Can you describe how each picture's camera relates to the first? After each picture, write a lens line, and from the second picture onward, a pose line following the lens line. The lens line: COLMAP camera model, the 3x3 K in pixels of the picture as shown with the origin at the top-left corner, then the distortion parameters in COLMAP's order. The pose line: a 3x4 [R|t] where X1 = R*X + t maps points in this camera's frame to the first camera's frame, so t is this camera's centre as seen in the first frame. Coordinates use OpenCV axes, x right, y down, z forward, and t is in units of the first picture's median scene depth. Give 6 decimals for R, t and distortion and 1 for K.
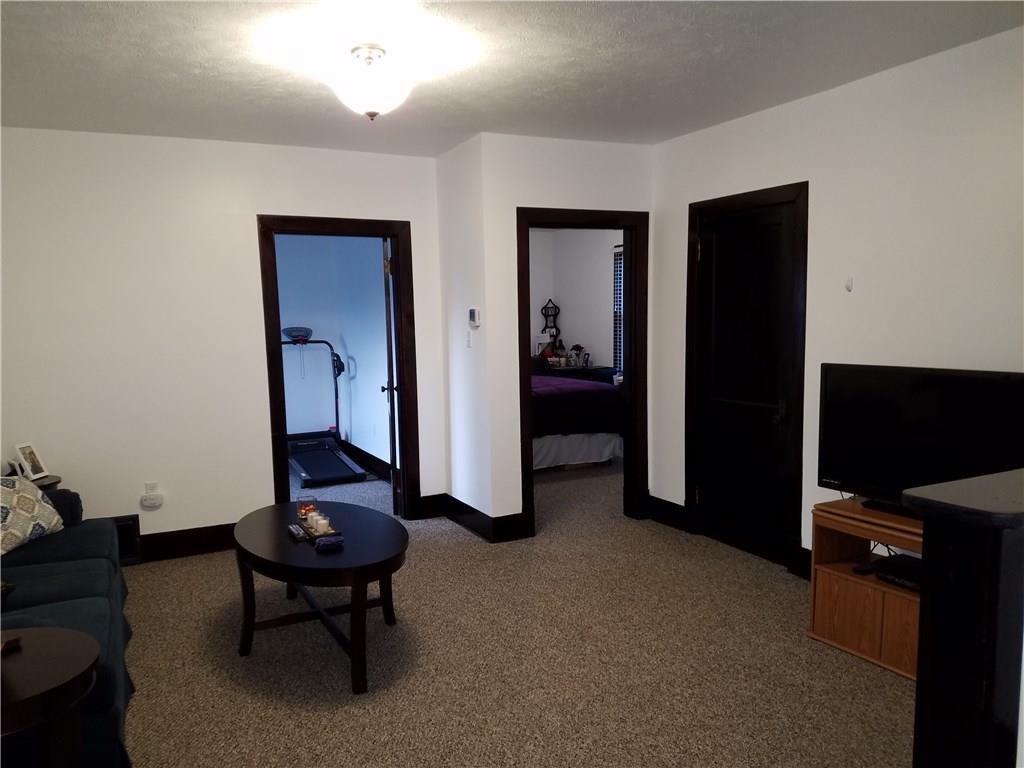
lens RADIAL K [[775.6, 0, 507.5], [0, 775.6, 389.4], [0, 0, 1]] dist [0.087288, -0.145123]
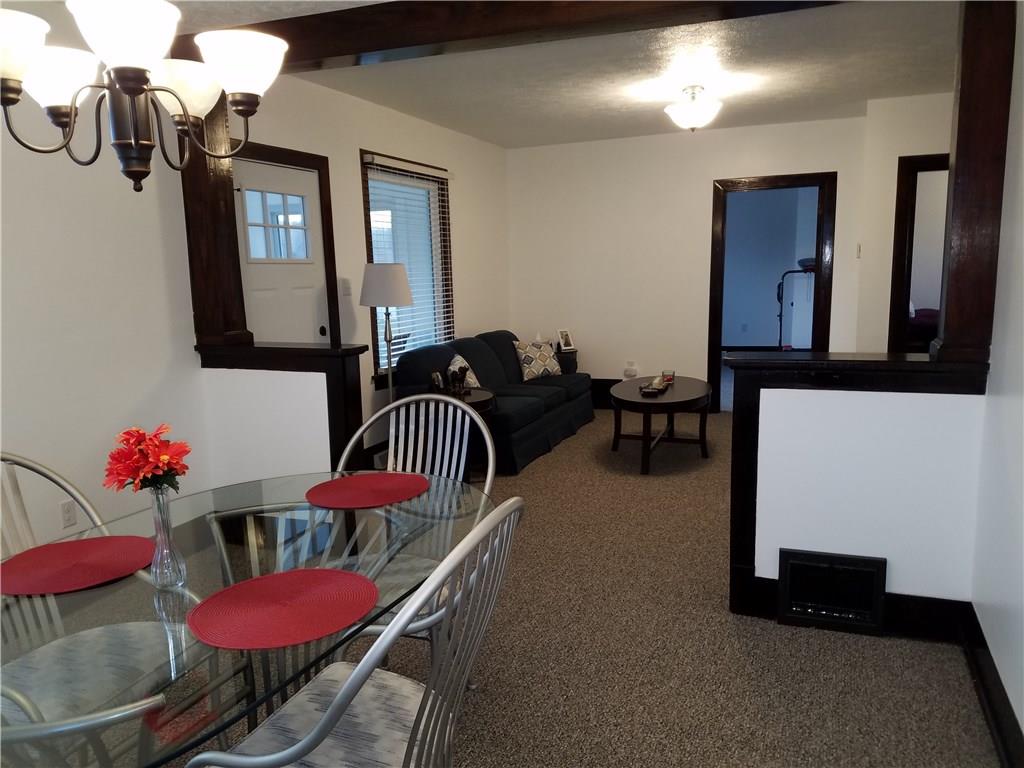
lens RADIAL K [[775.6, 0, 507.5], [0, 775.6, 389.4], [0, 0, 1]] dist [0.087288, -0.145123]
pose [[0.682106, 0.121006, -0.721172, 0.664657], [-0.053458, 0.991826, 0.115857, 0.009759], [0.729296, -0.040474, 0.683000, -0.330049]]
